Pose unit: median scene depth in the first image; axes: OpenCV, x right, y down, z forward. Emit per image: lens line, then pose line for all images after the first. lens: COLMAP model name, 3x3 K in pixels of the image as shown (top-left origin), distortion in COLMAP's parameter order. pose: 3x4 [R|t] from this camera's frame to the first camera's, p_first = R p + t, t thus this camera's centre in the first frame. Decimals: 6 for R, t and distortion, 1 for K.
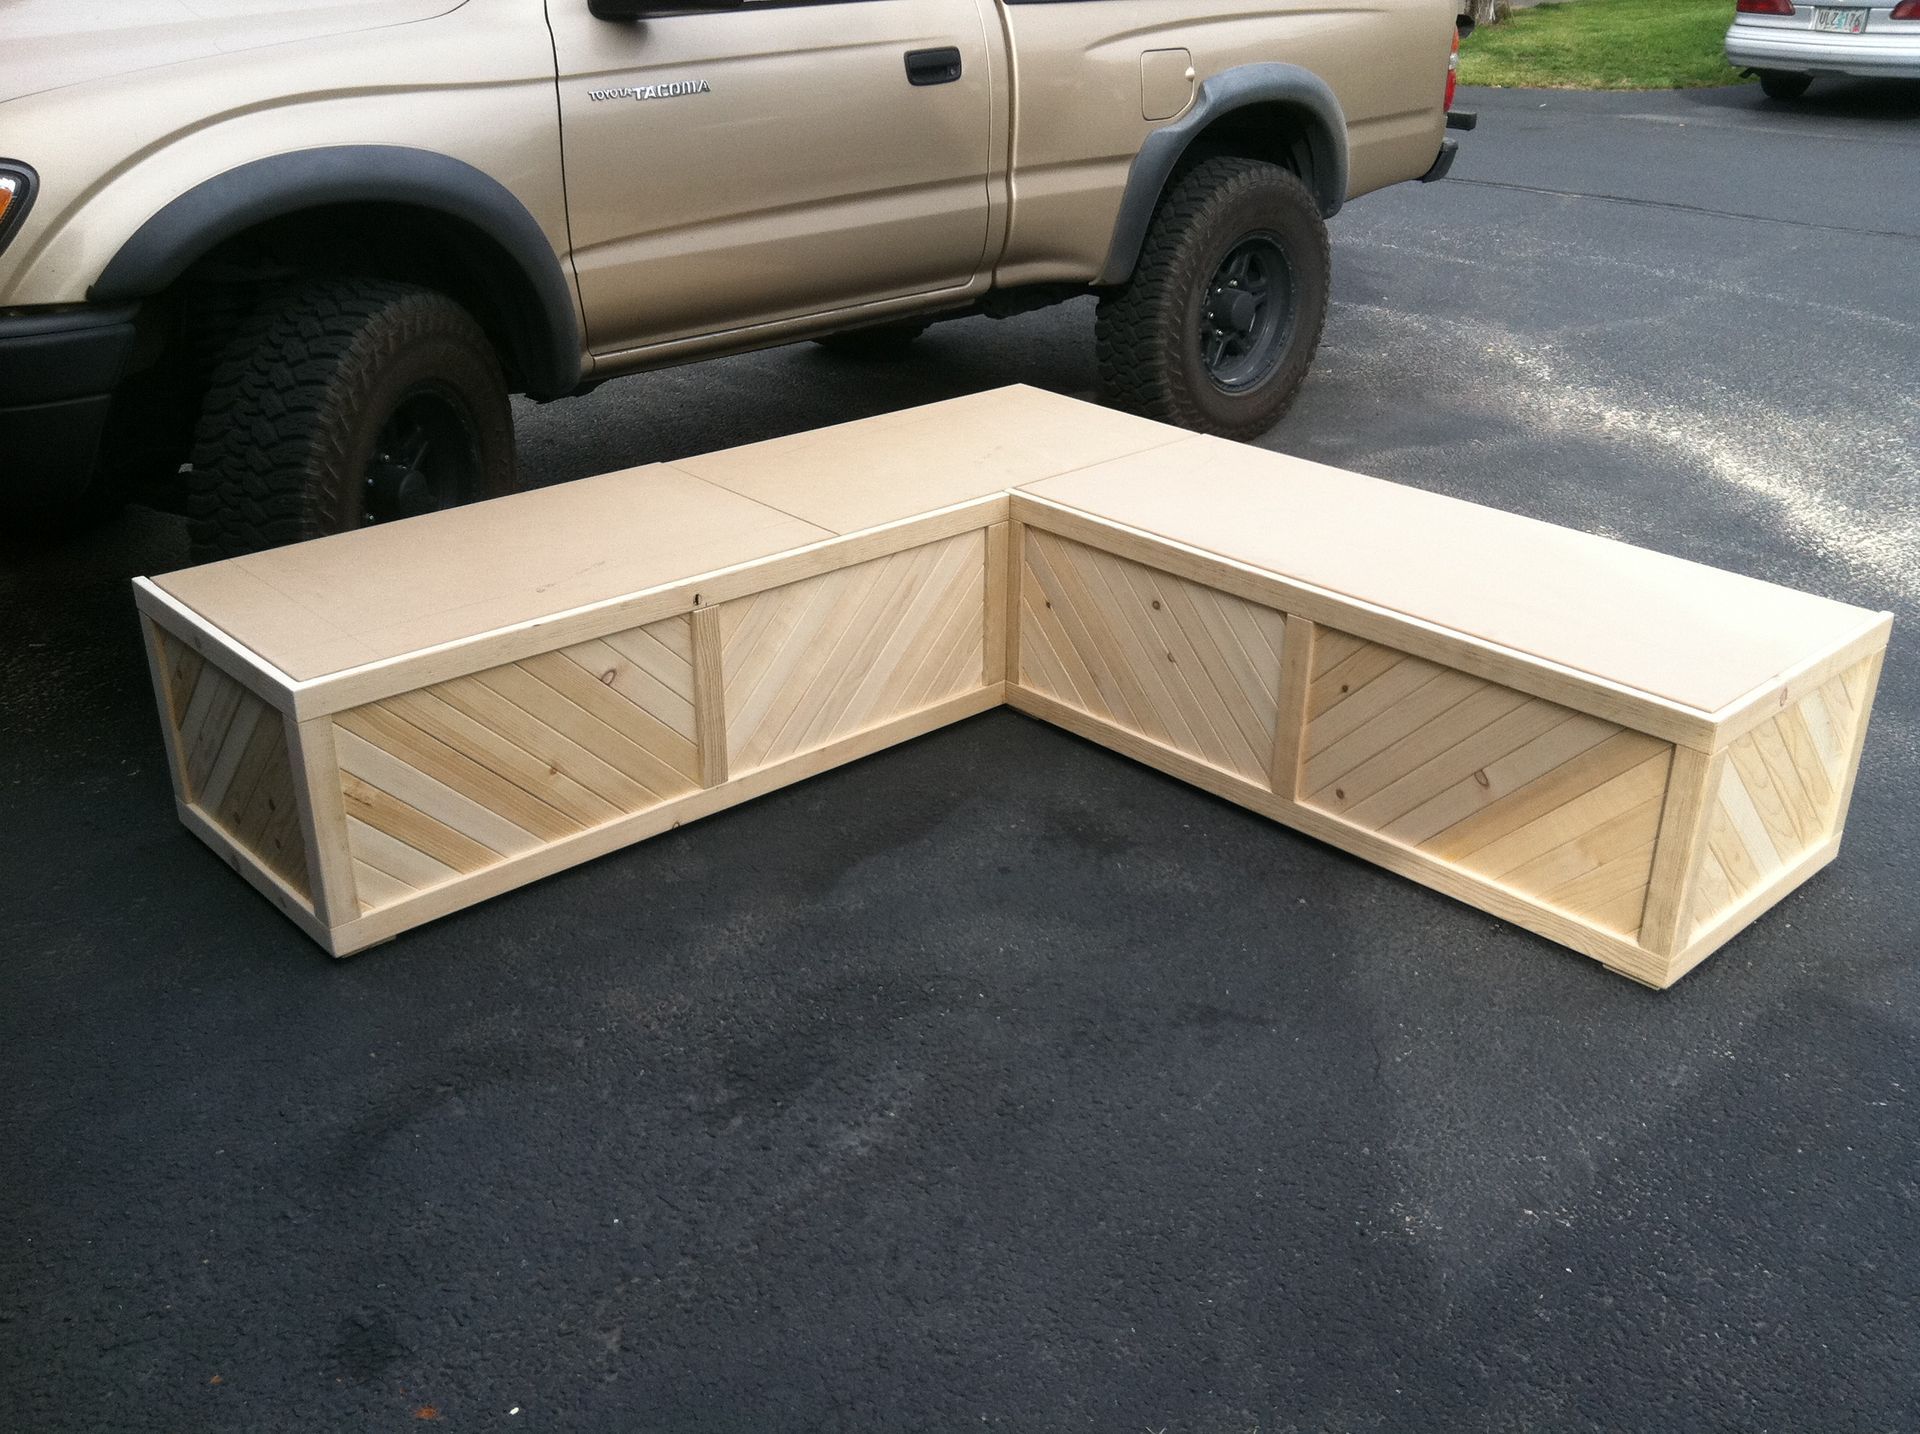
lens RADIAL K [[1715.9, 0, 960.0], [0, 1715.9, 717.0], [0, 0, 1]] dist [0.103891, -0.194583]
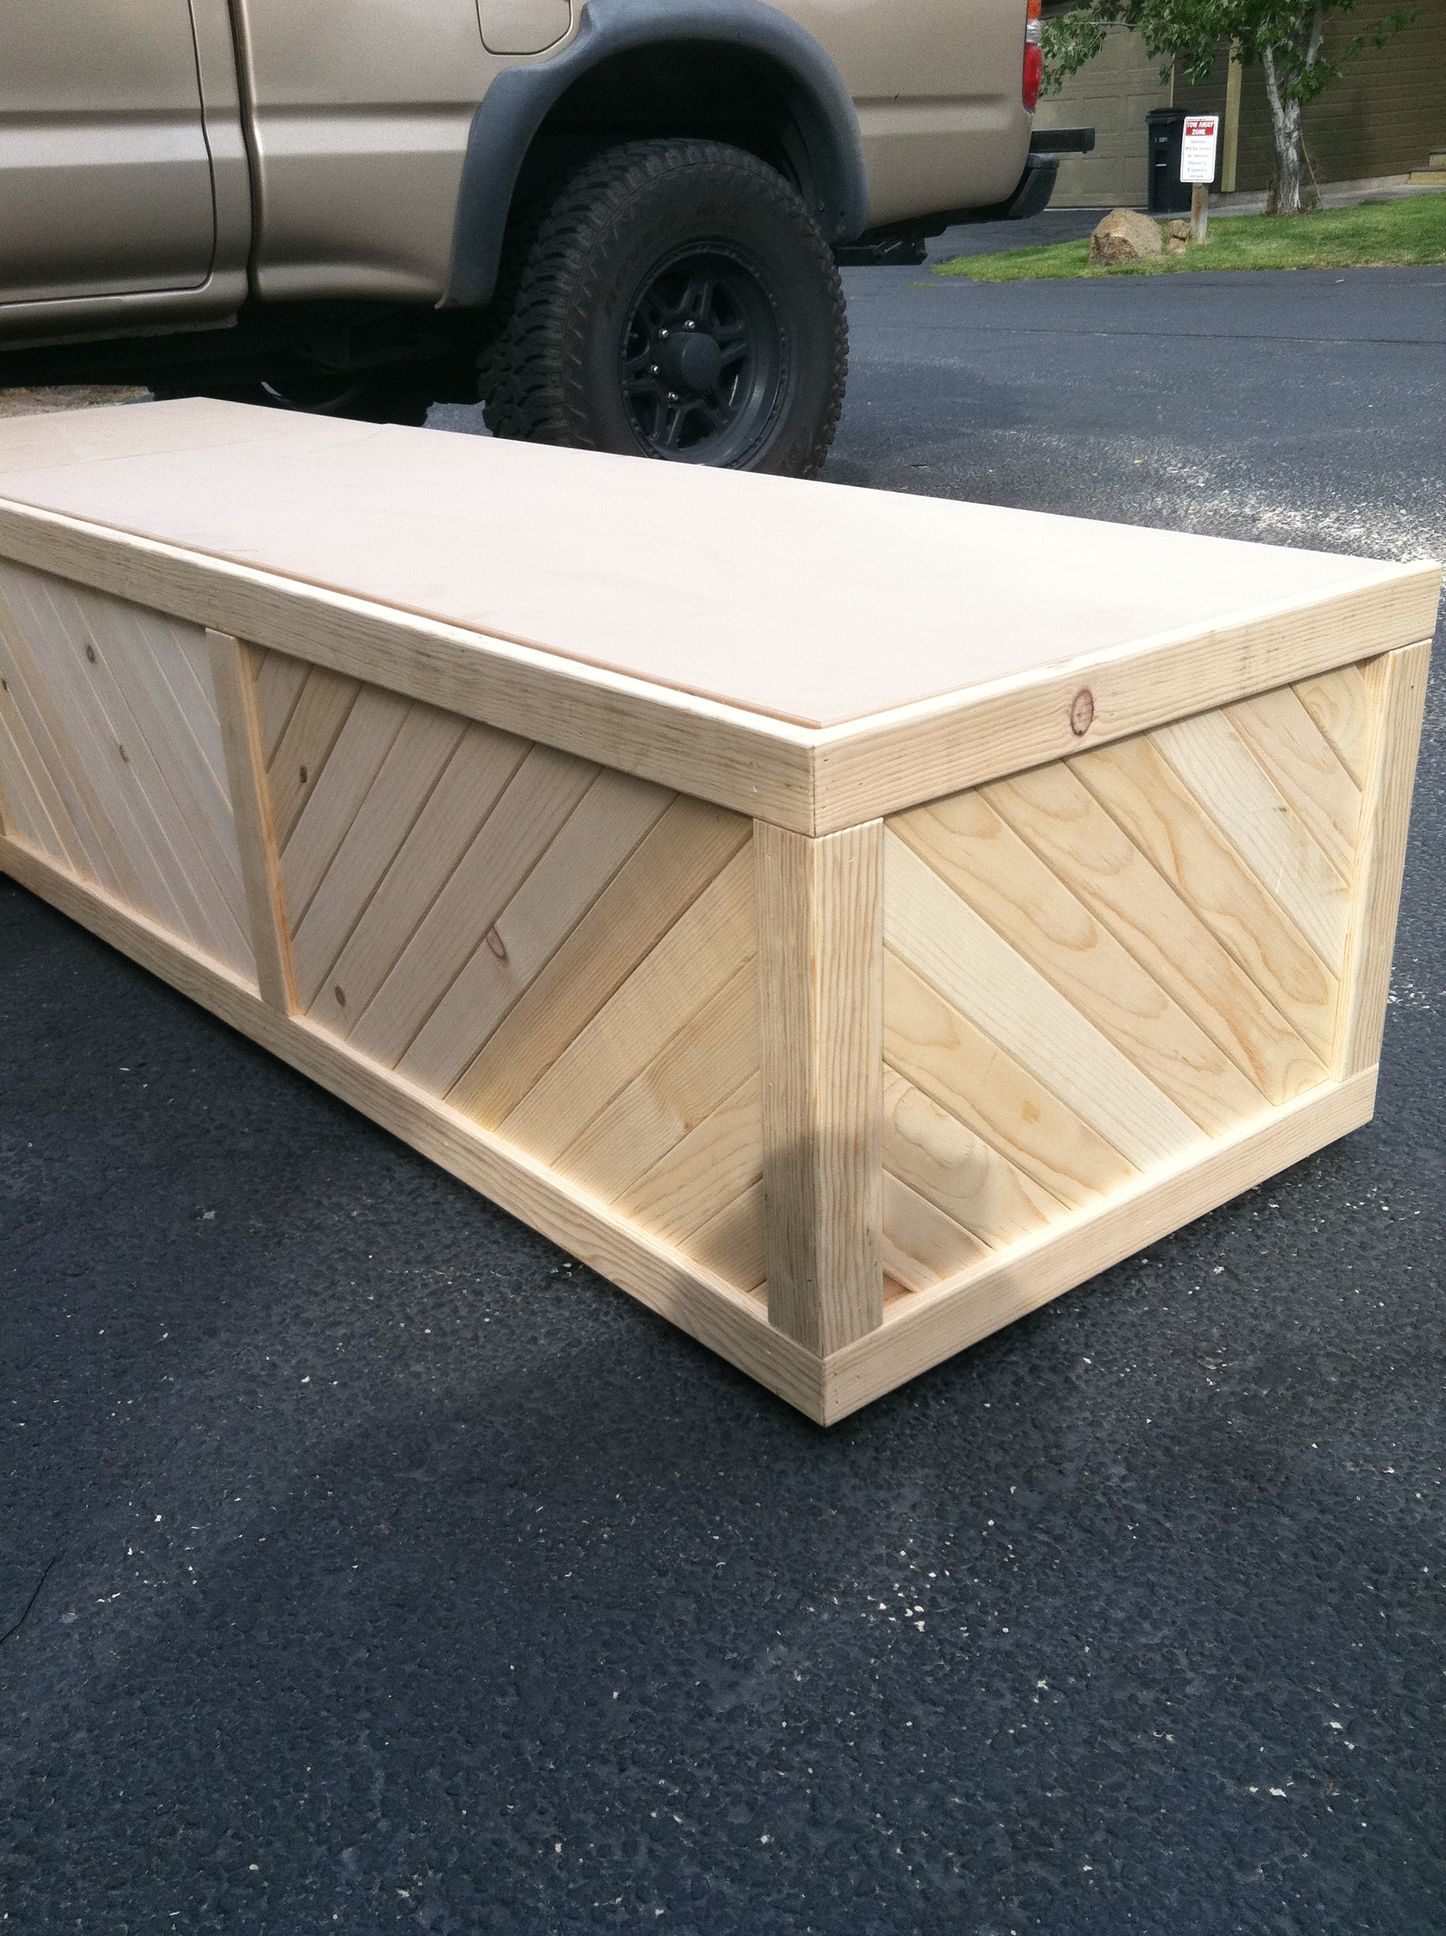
lens RADIAL K [[1656.6, 0, 723.0], [0, 1656.6, 968.0], [0, 0, 1]] dist [0.082813, -0.106799]
pose [[0.995482, -0.011450, -0.094255, 0.371566], [0.008485, 0.999458, -0.031802, 0.052134], [0.094568, 0.030859, 0.995040, 0.527831]]
